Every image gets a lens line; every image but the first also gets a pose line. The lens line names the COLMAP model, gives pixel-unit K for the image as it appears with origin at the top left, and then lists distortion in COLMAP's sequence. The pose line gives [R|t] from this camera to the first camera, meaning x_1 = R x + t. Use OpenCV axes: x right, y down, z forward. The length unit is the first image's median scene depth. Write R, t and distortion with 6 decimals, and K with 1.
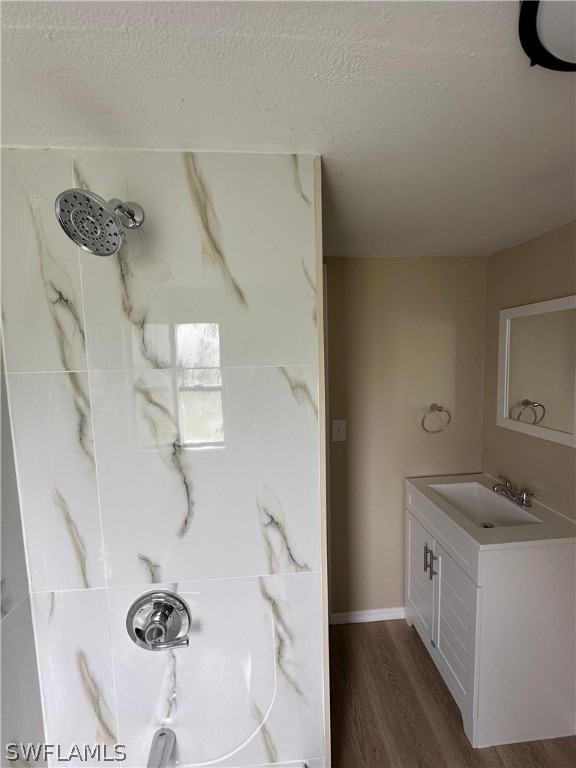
lens RADIAL K [[304.1, 0, 289.4], [0, 304.1, 383.7], [0, 0, 1]] dist [-0.000596, 0.000156]
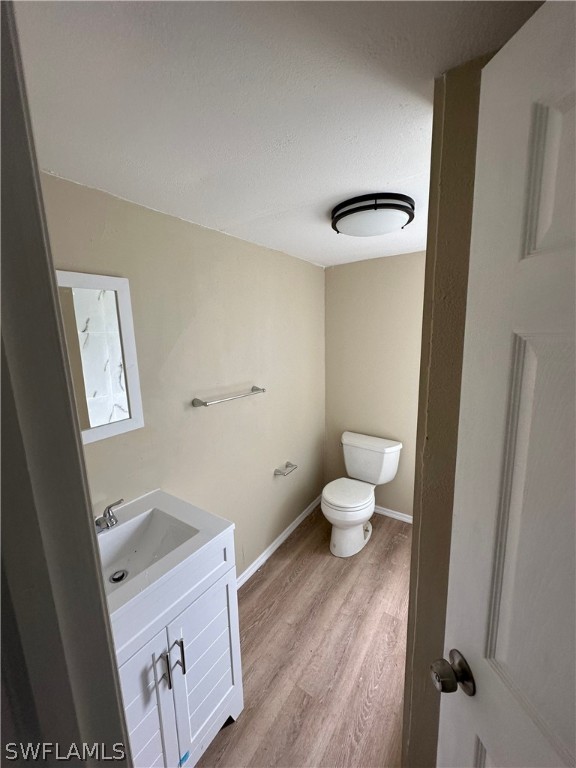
lens RADIAL K [[304.1, 0, 287.5], [0, 304.1, 382.9], [0, 0, 1]] dist [-0.000596, 0.000156]
pose [[-0.781667, -0.058630, 0.620935, -0.102594], [0.100408, 0.970756, 0.218060, -0.114765], [-0.615561, 0.232797, -0.752921, 1.363277]]
